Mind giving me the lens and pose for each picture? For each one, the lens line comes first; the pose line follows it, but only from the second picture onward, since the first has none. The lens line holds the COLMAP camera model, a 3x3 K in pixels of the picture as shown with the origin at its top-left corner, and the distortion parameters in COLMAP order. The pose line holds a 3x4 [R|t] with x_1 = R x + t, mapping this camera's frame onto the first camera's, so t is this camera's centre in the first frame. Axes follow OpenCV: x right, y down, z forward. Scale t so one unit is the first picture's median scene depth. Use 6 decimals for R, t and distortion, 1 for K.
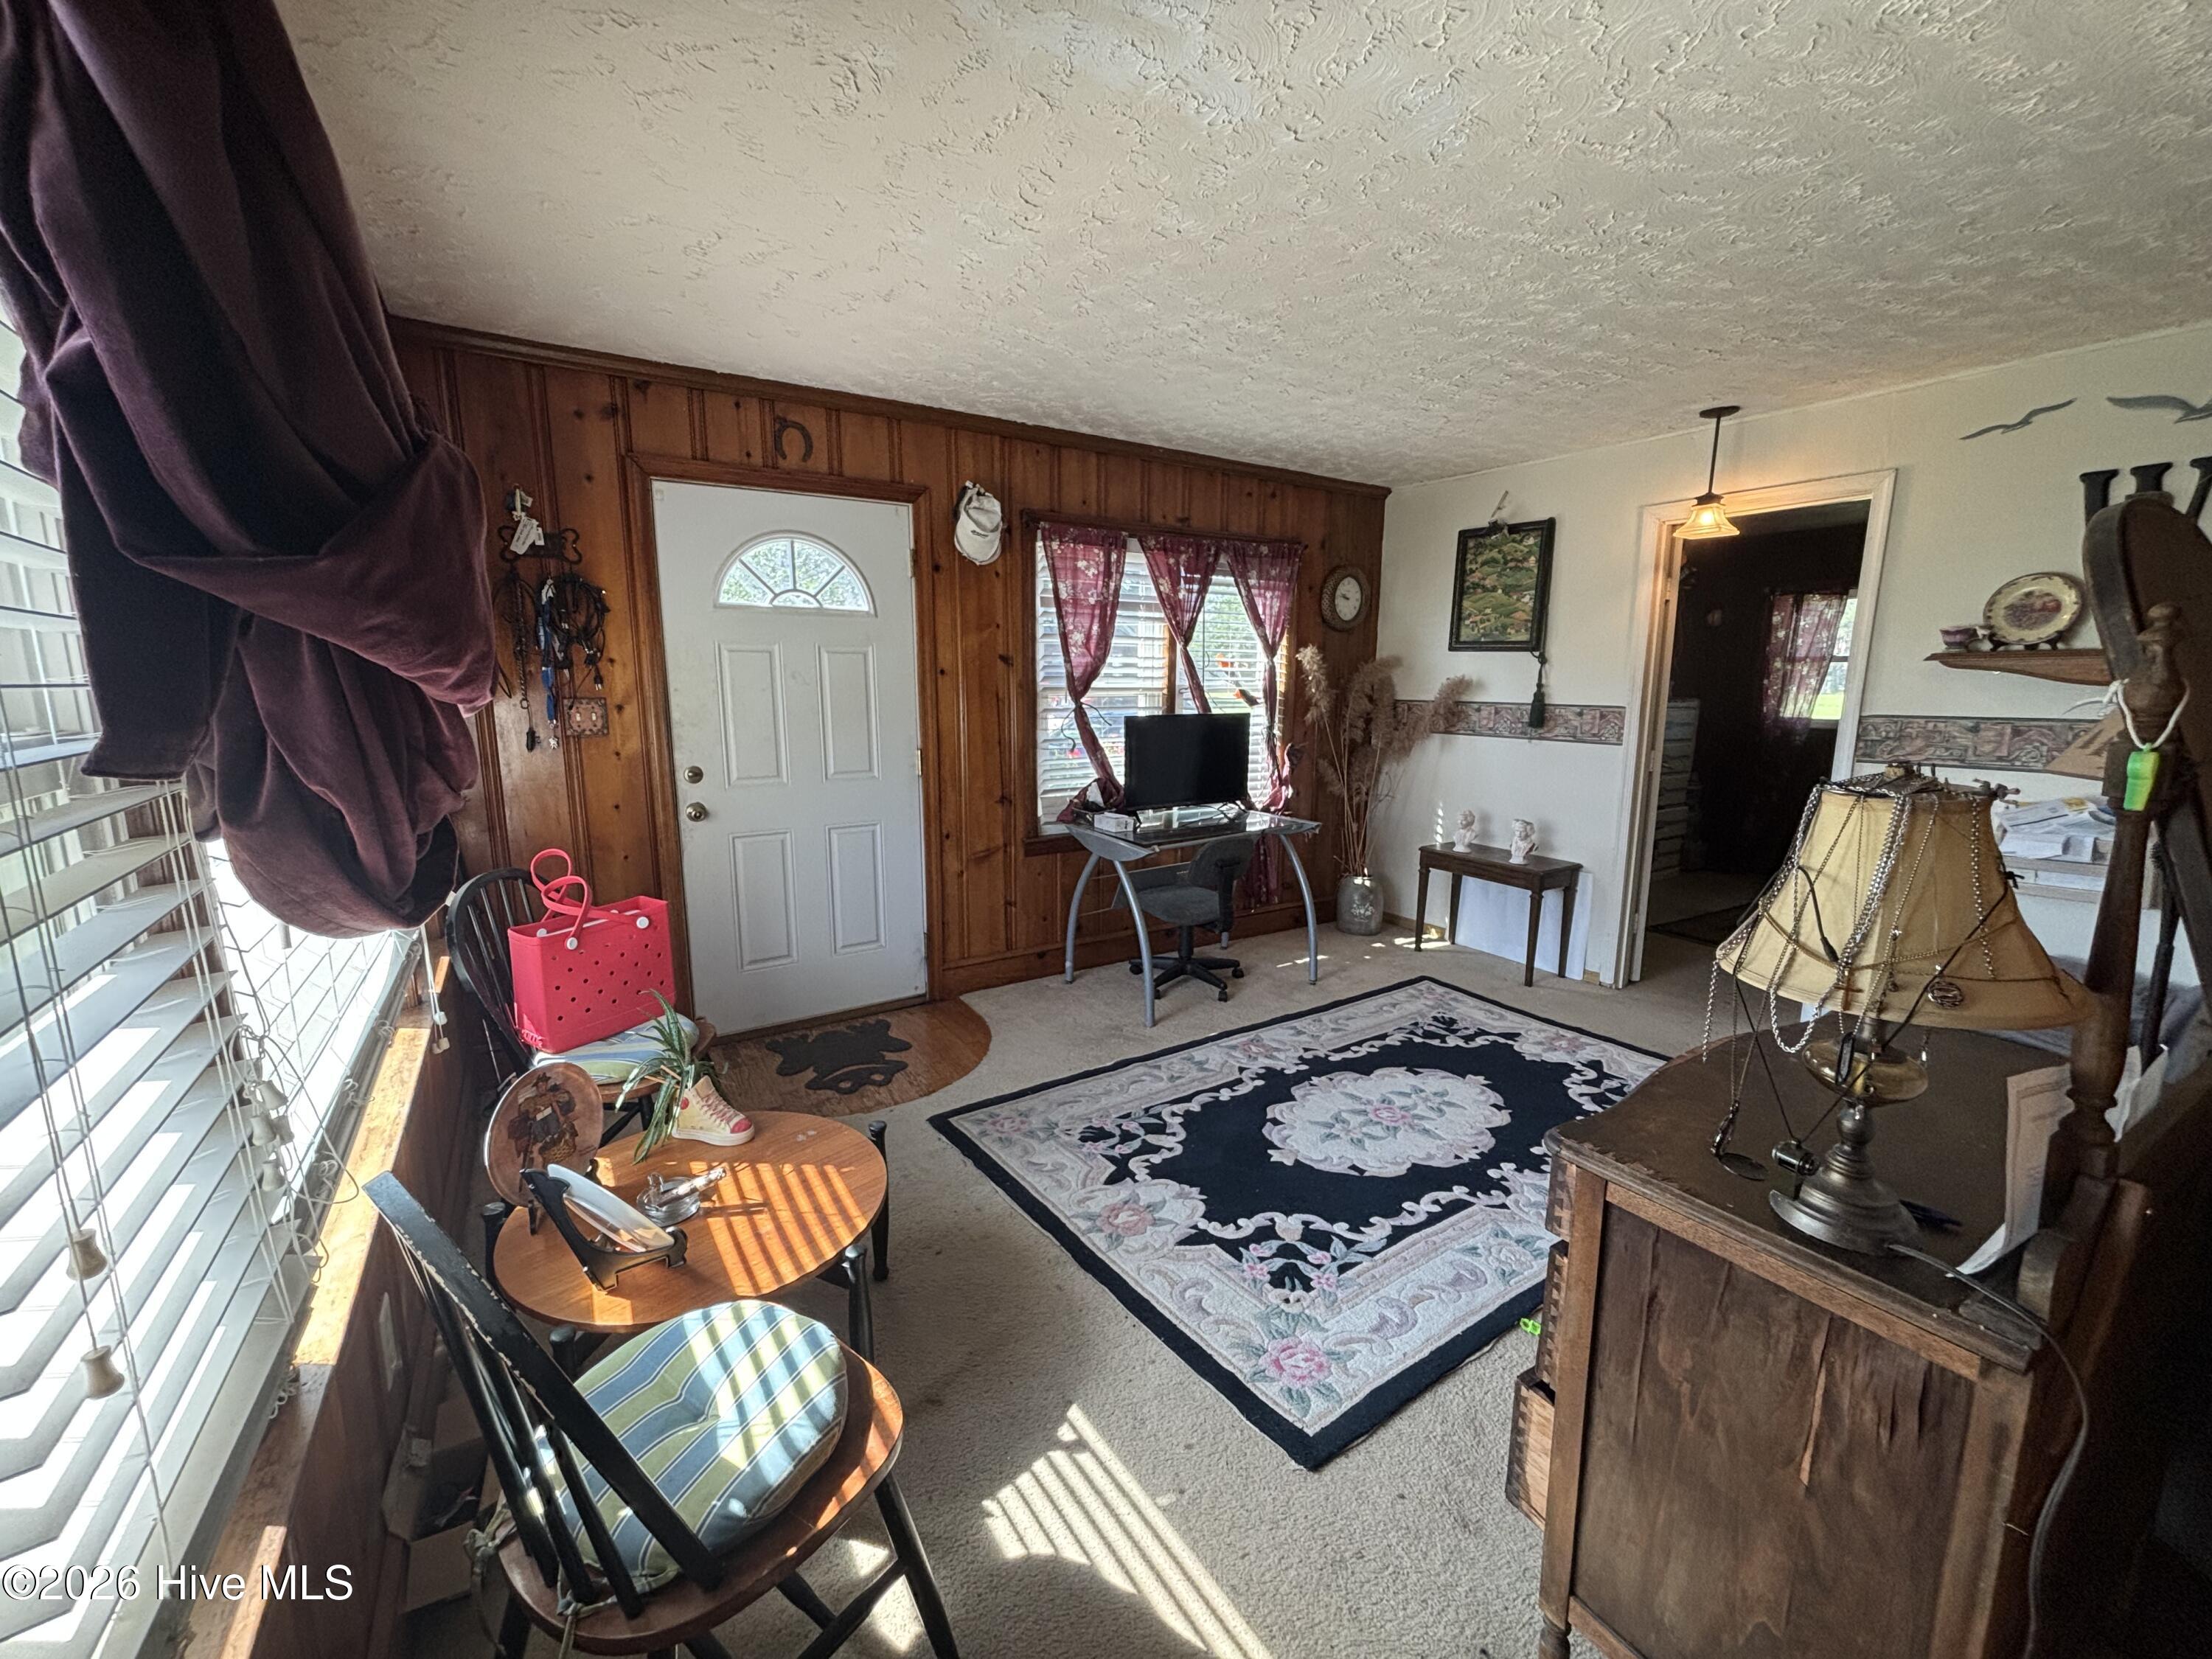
lens RADIAL K [[888.1, 0, 1096.7], [0, 888.1, 828.2], [0, 0, 1]] dist [-0.000205, -0.000092]
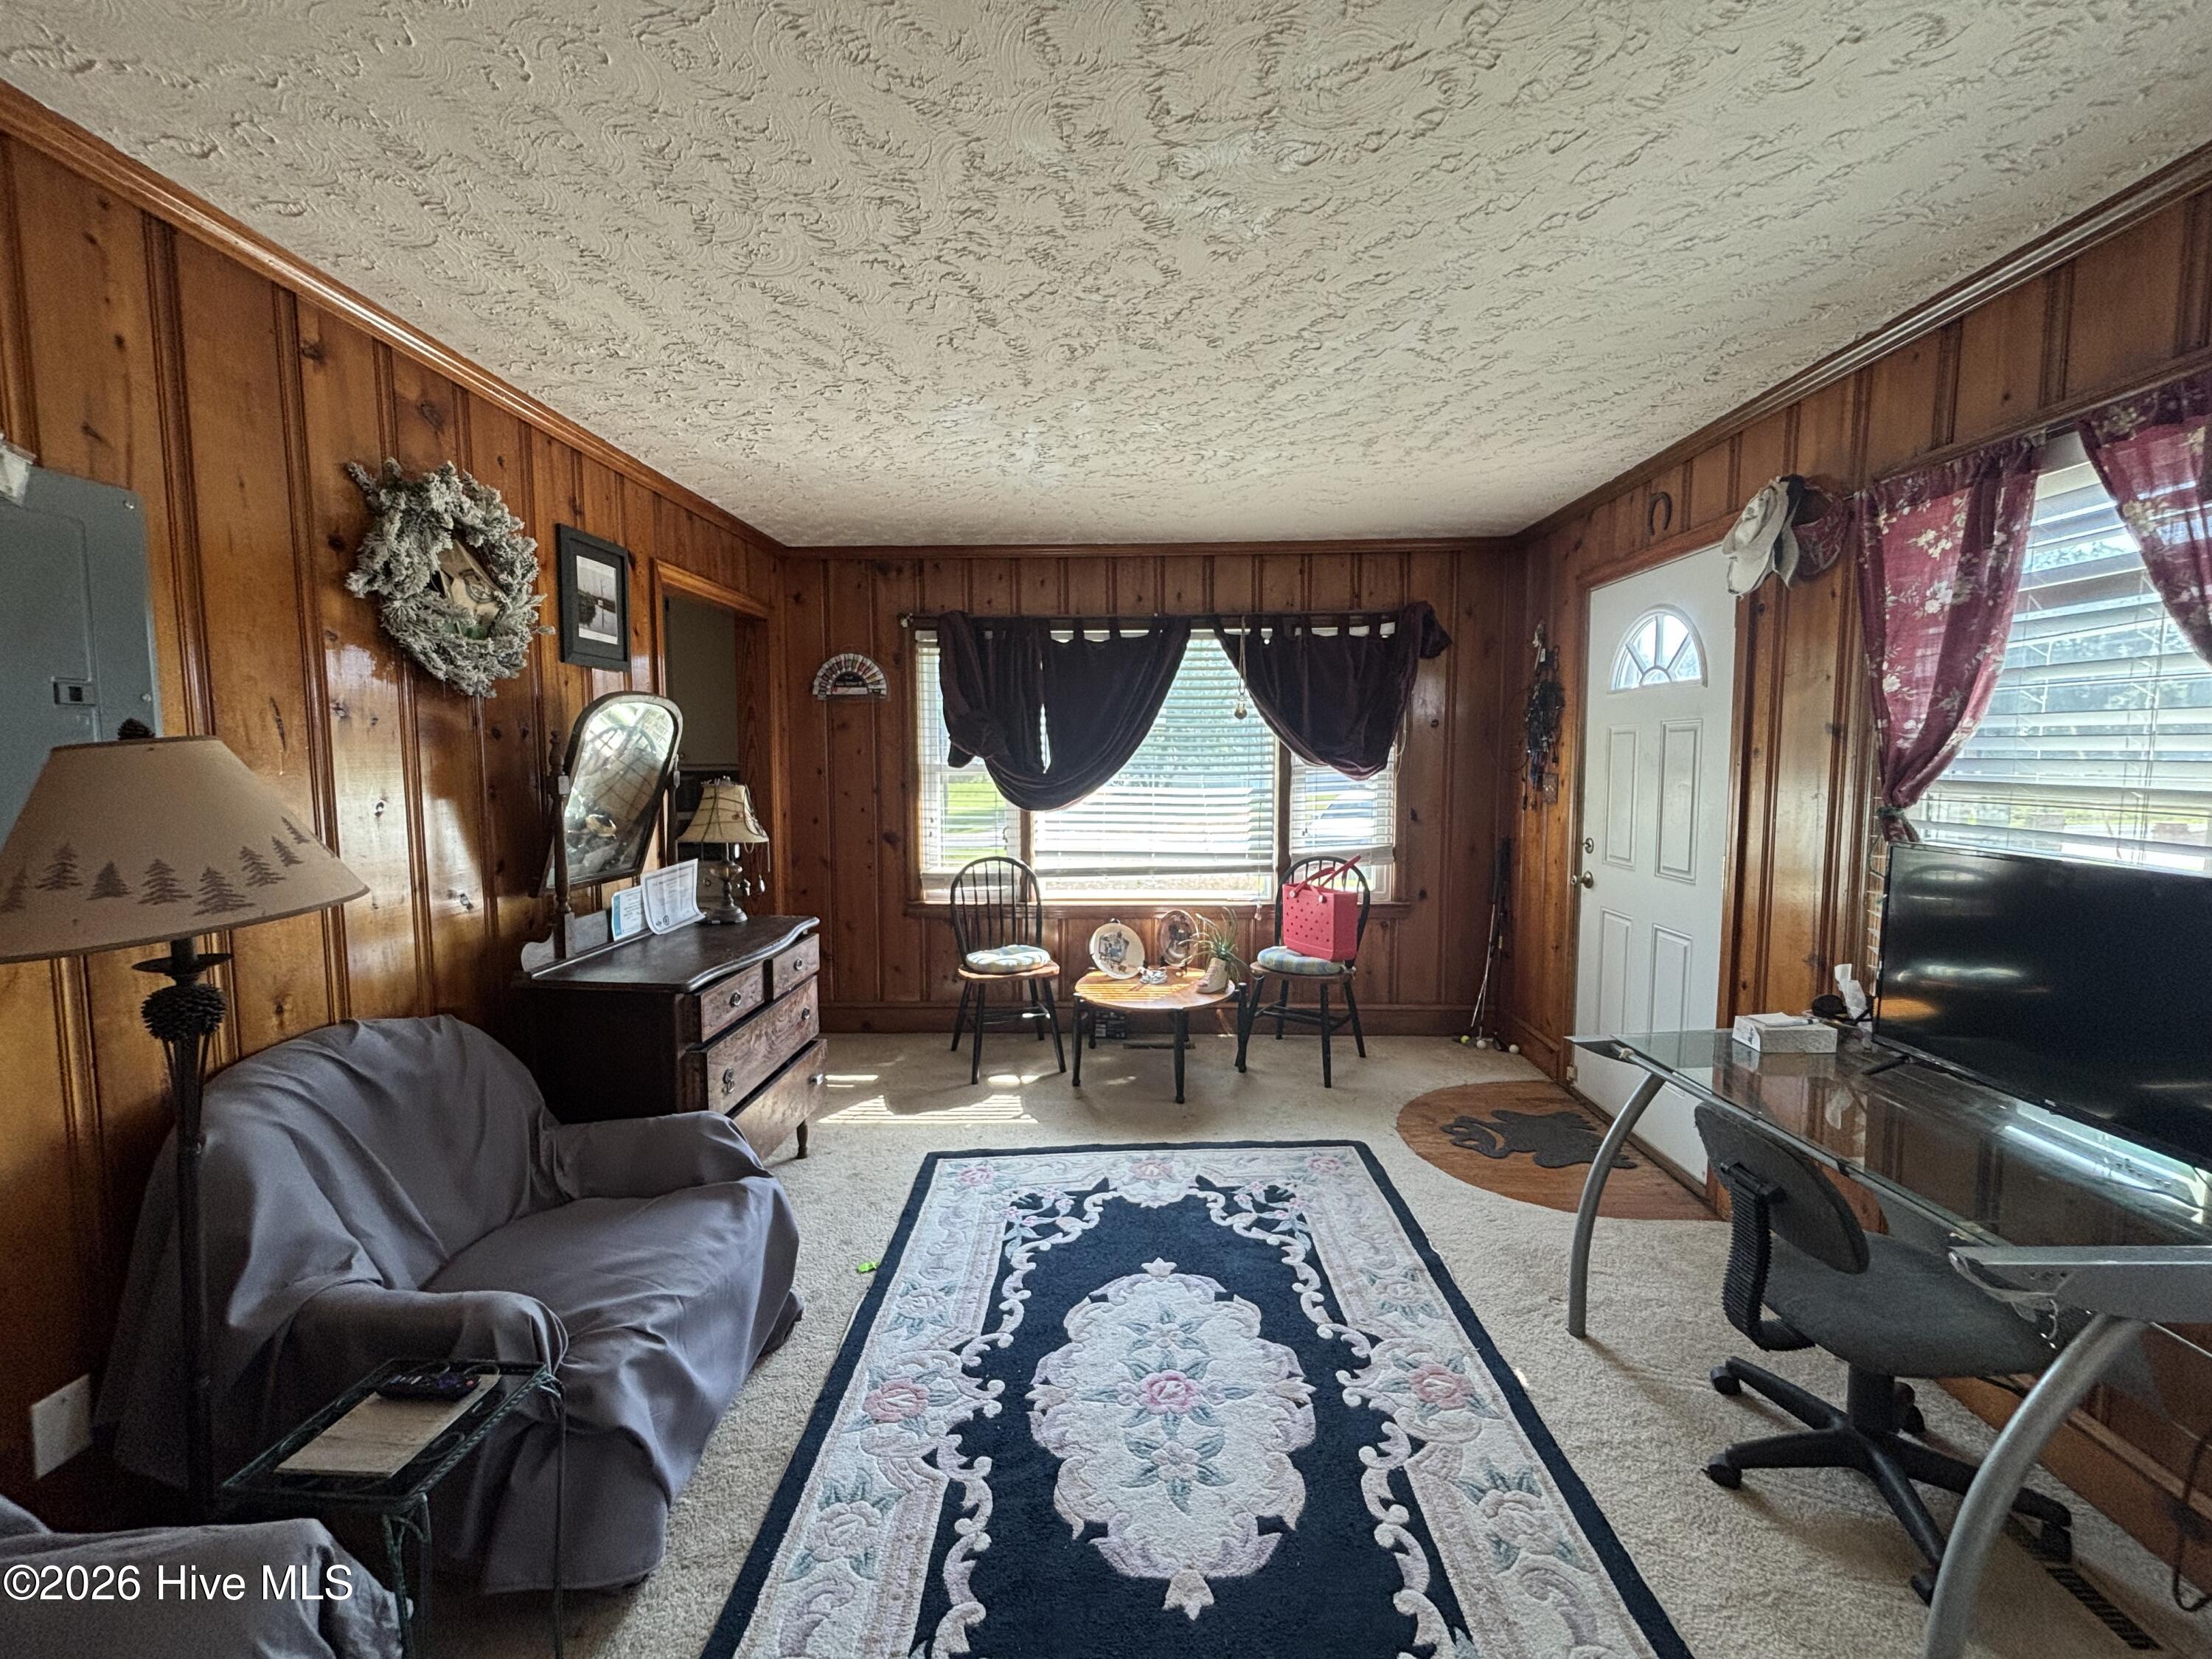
lens RADIAL K [[888.1, 0, 1095.6], [0, 888.1, 824.9], [0, 0, 1]] dist [-0.000205, -0.000092]
pose [[-0.561258, 0.062560, -0.825273, 0.943958], [-0.147761, 0.973545, 0.174290, -0.221658], [0.814344, 0.219765, -0.537166, 1.291498]]
